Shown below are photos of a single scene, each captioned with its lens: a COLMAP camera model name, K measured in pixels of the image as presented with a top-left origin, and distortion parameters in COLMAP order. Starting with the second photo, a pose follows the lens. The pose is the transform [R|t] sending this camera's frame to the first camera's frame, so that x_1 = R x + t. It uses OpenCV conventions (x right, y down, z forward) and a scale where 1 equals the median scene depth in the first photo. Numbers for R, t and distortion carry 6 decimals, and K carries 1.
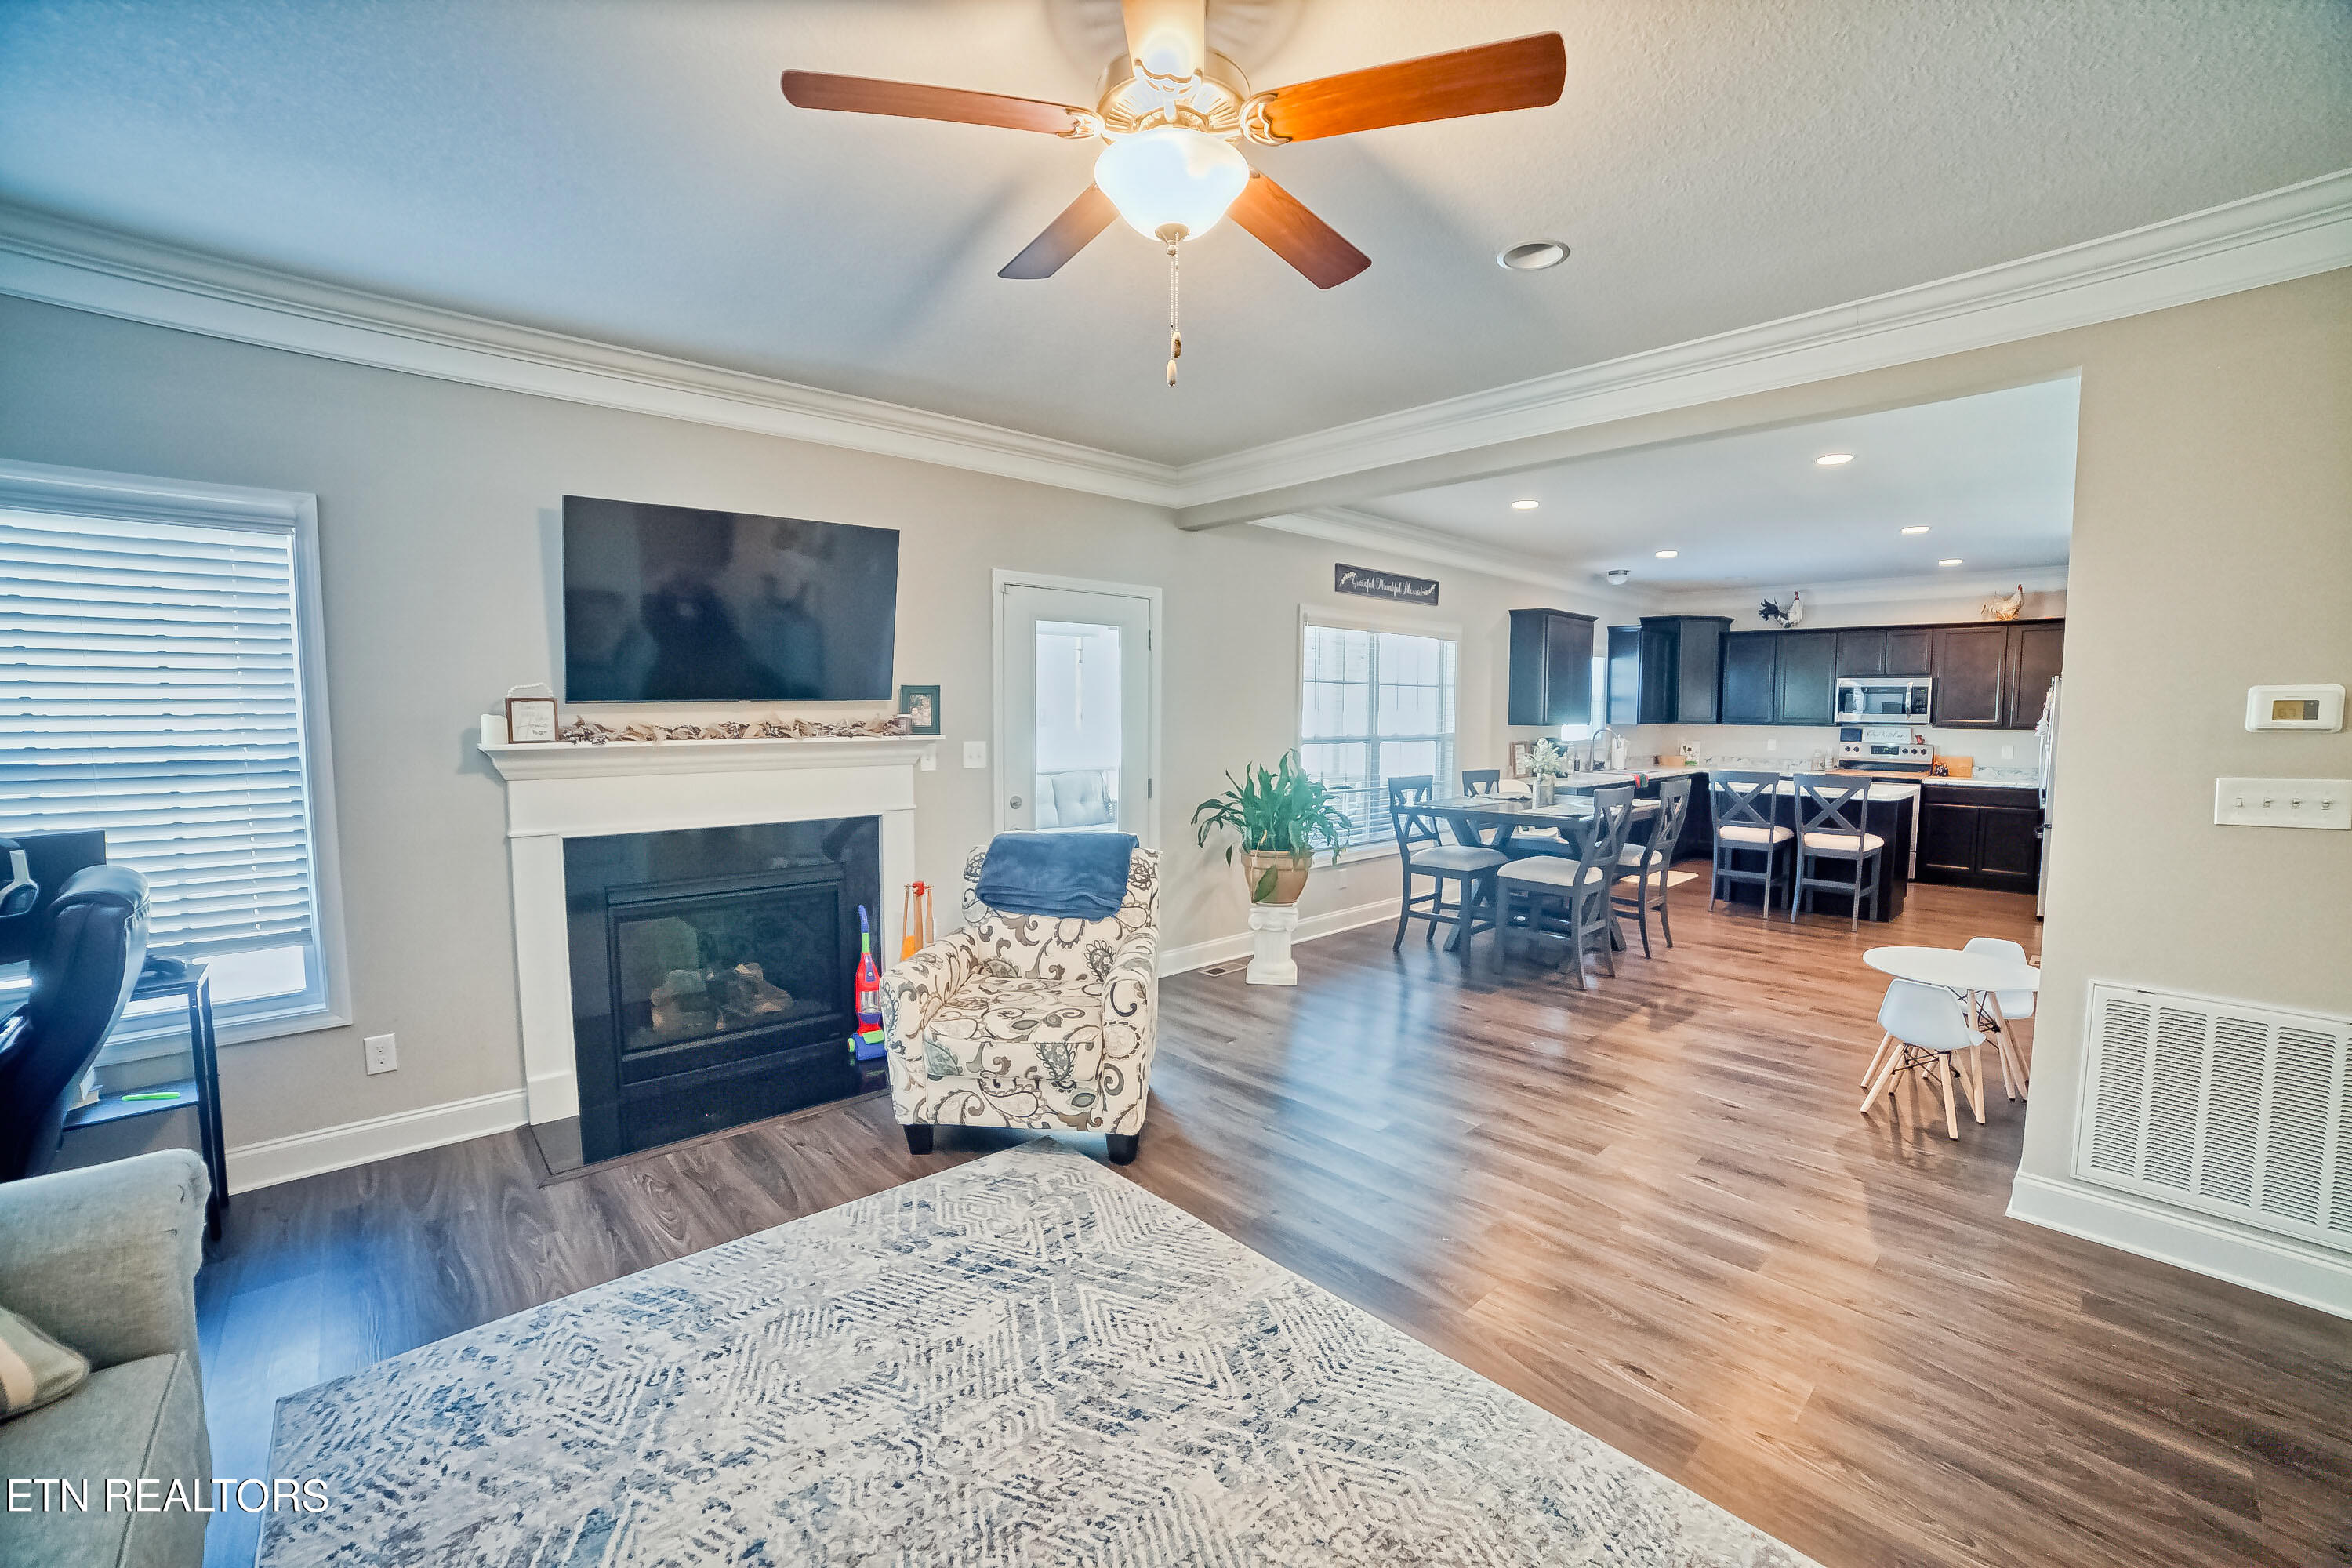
lens RADIAL K [[947.4, 0, 1162.8], [0, 947.4, 796.0], [0, 0, 1]] dist [-0.066205, 0.008063]
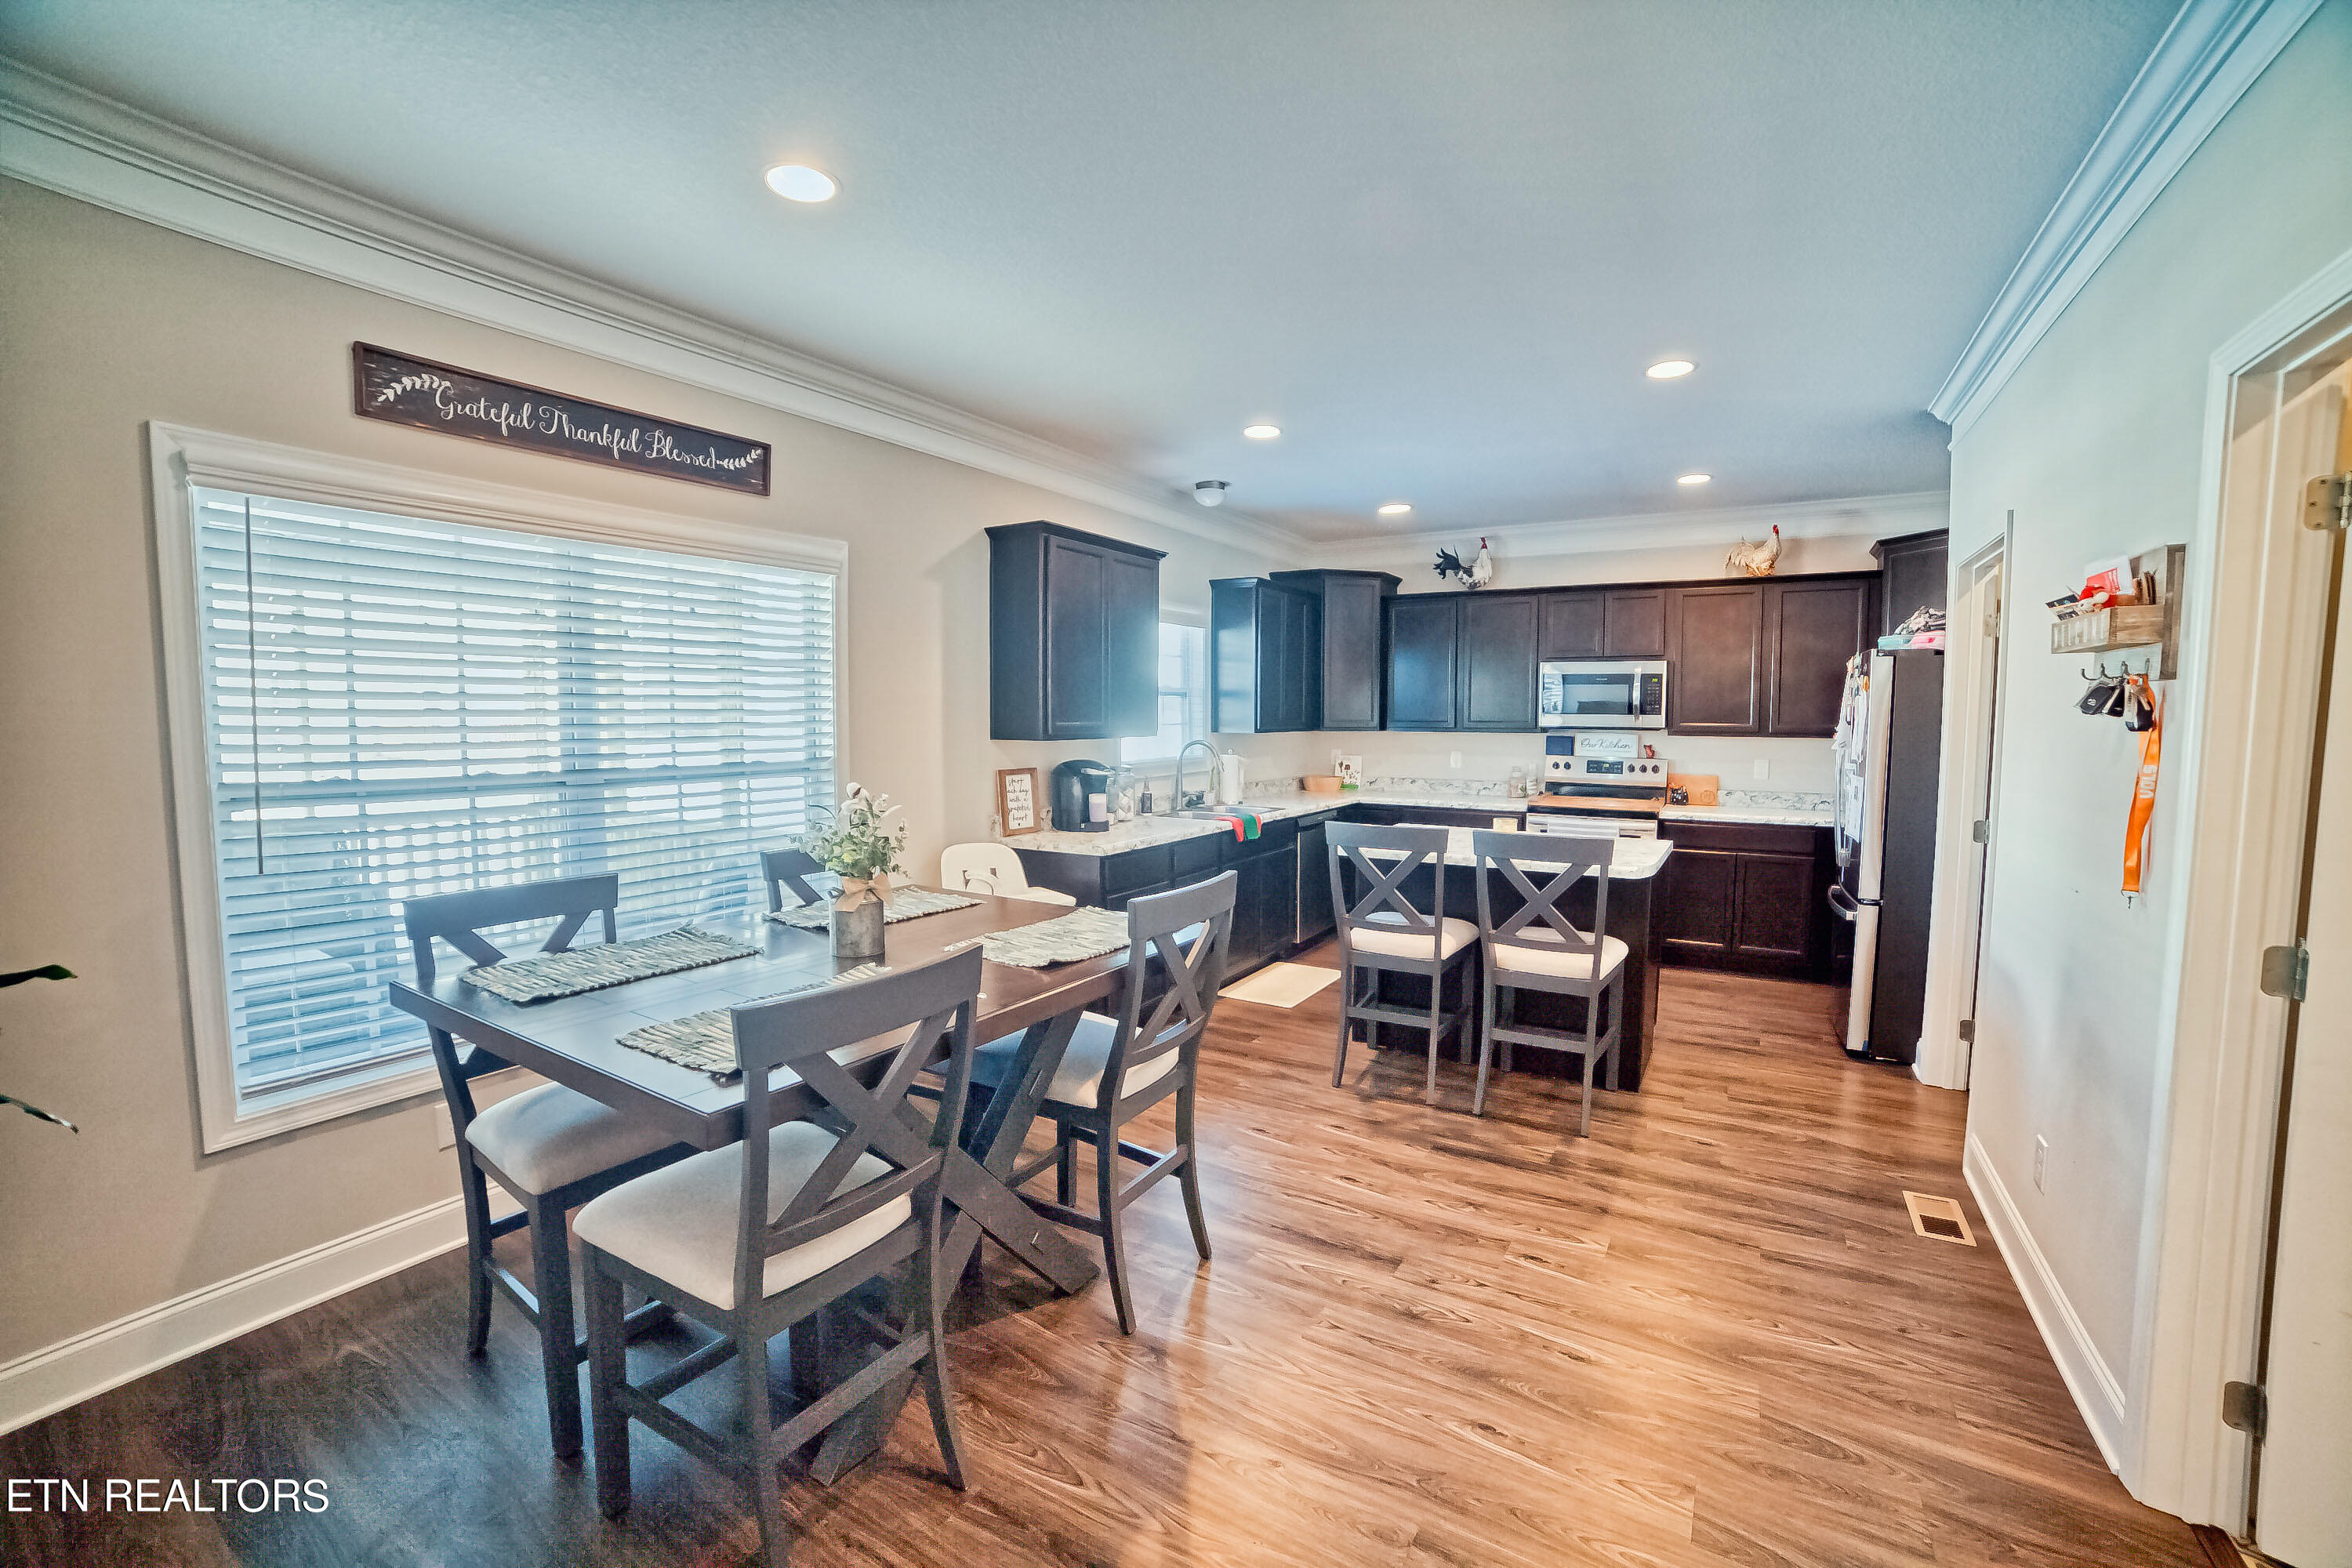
lens RADIAL K [[947.4, 0, 1191.5], [0, 947.4, 782.4], [0, 0, 1]] dist [-0.066205, 0.008063]
pose [[0.960584, -0.023019, 0.277036, 0.308592], [0.026824, 0.999591, -0.009954, -0.041413], [-0.276693, 0.016993, 0.960808, 0.423630]]
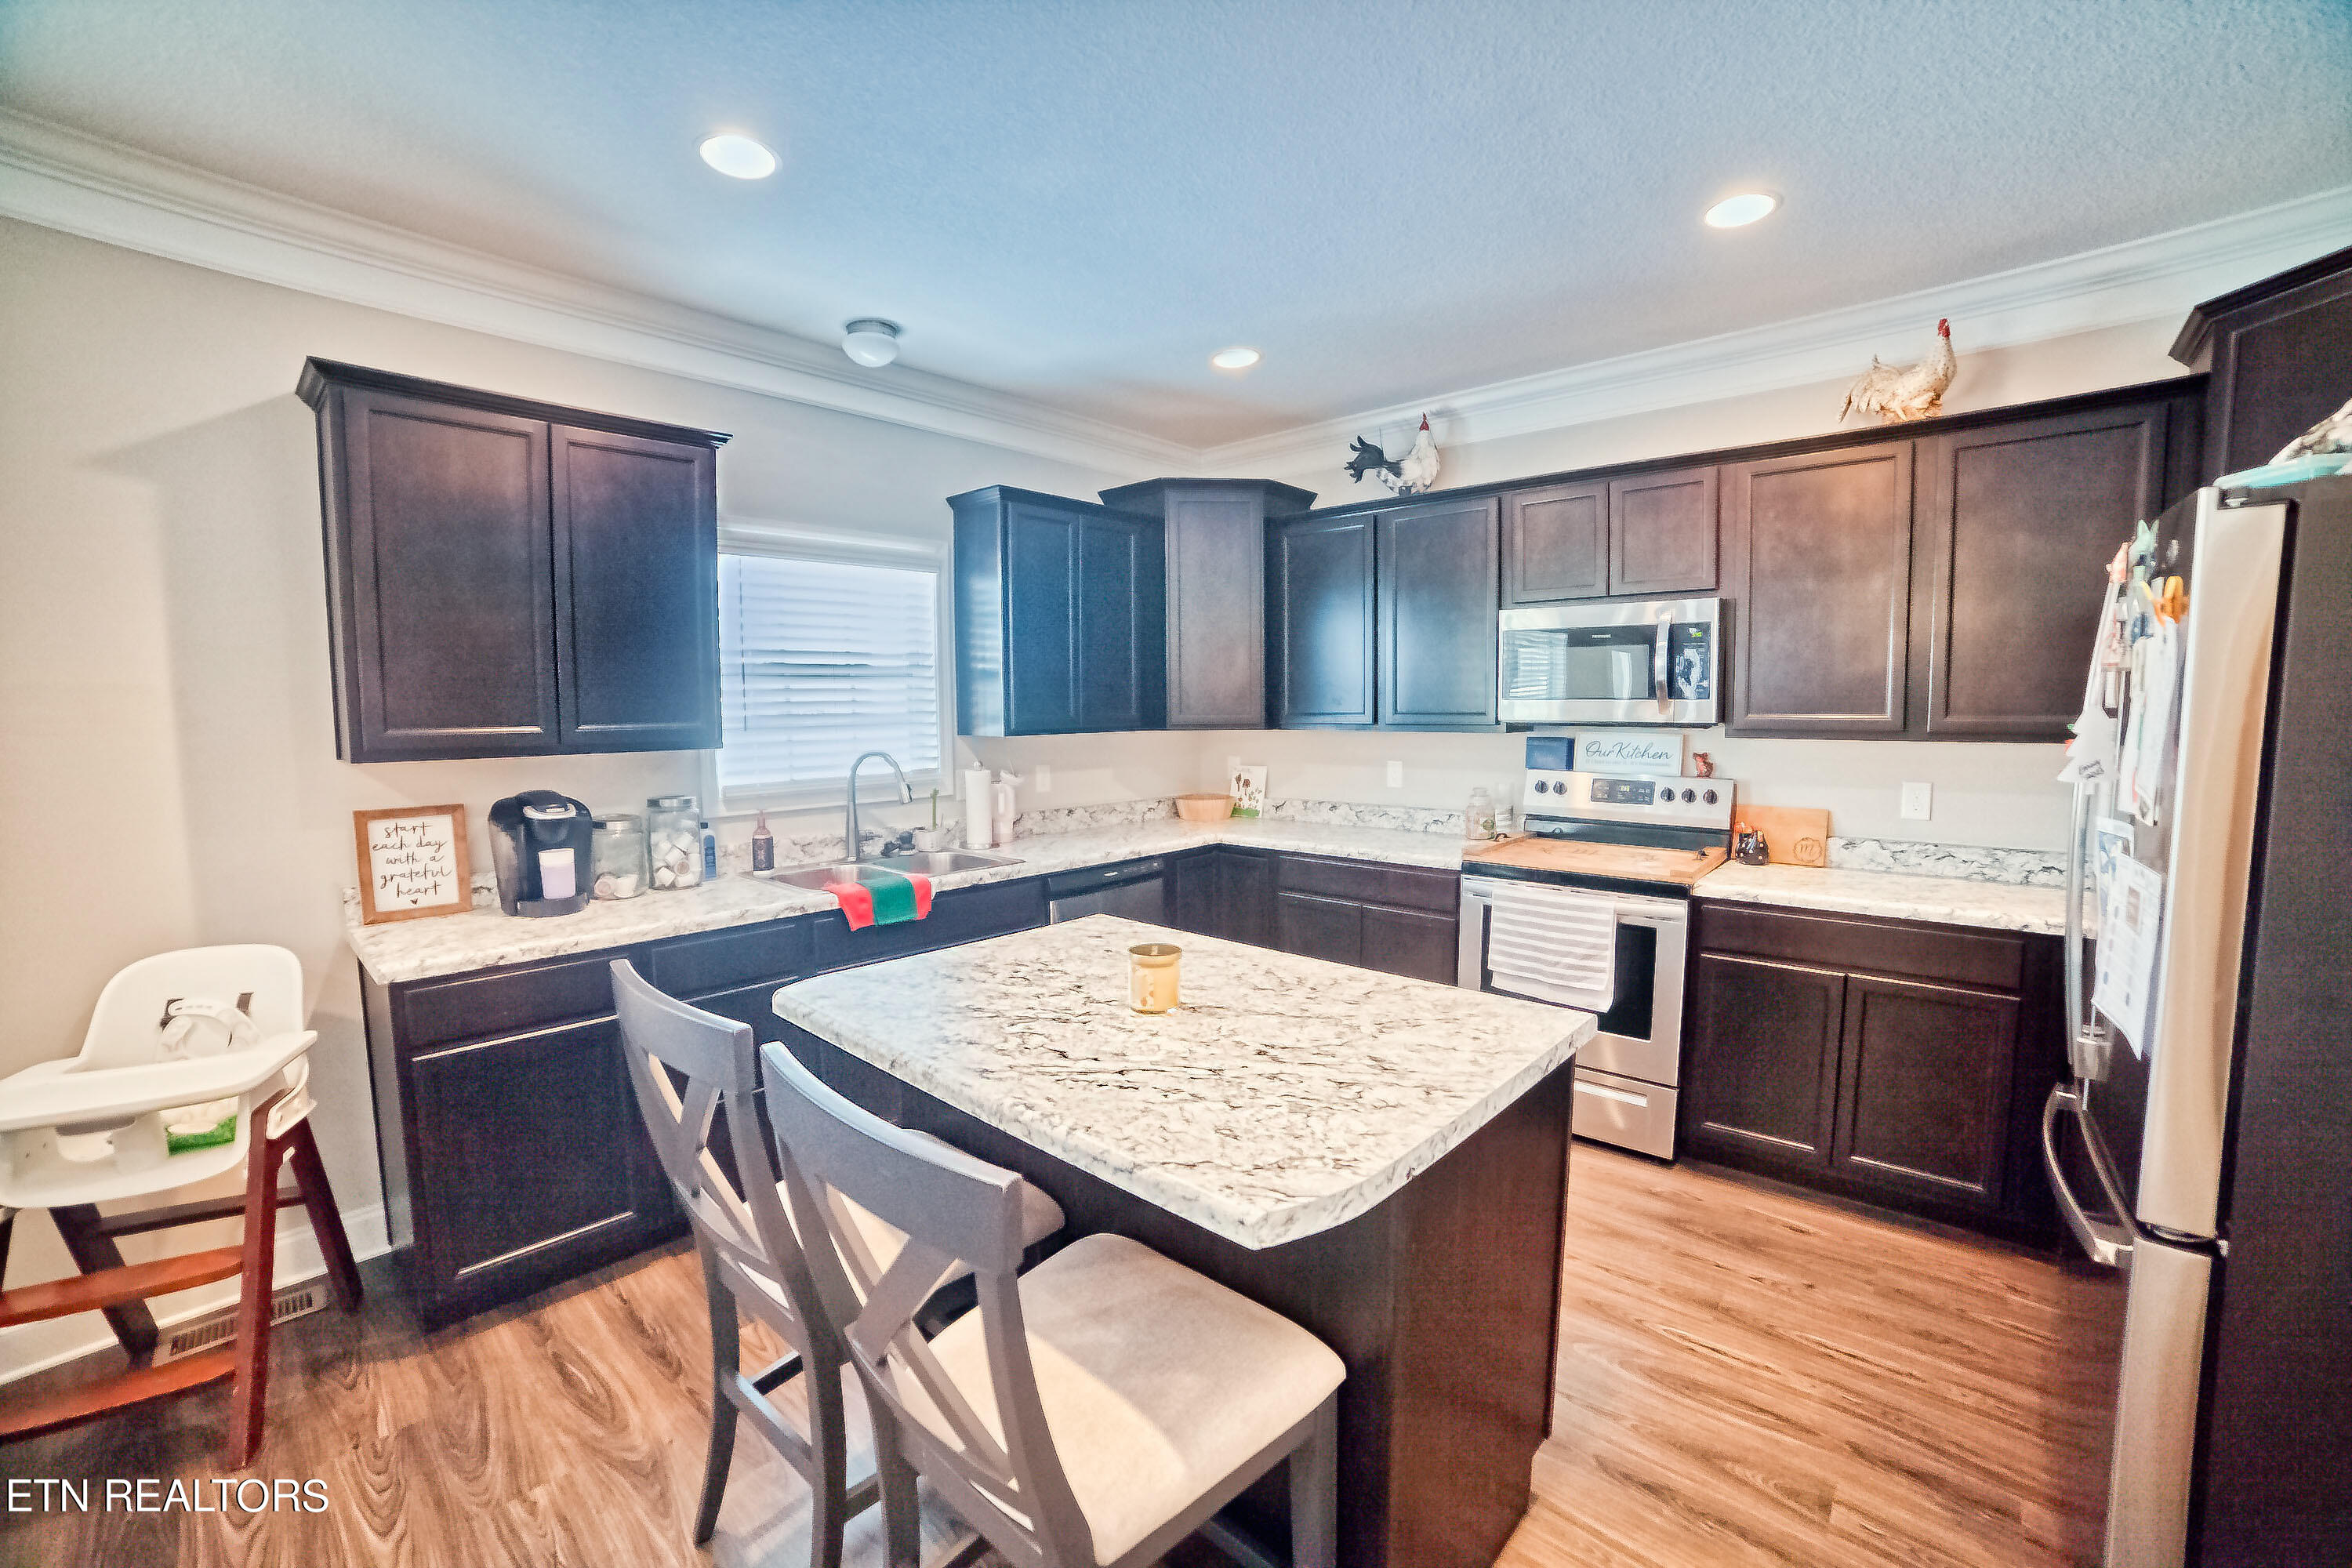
lens RADIAL K [[947.4, 0, 1163.5], [0, 947.4, 786.5], [0, 0, 1]] dist [-0.066205, 0.008063]
pose [[0.995135, -0.020912, 0.096274, 0.580803], [0.021170, 0.999775, -0.001655, -0.058060], [-0.096218, 0.003685, 0.995353, 0.642704]]
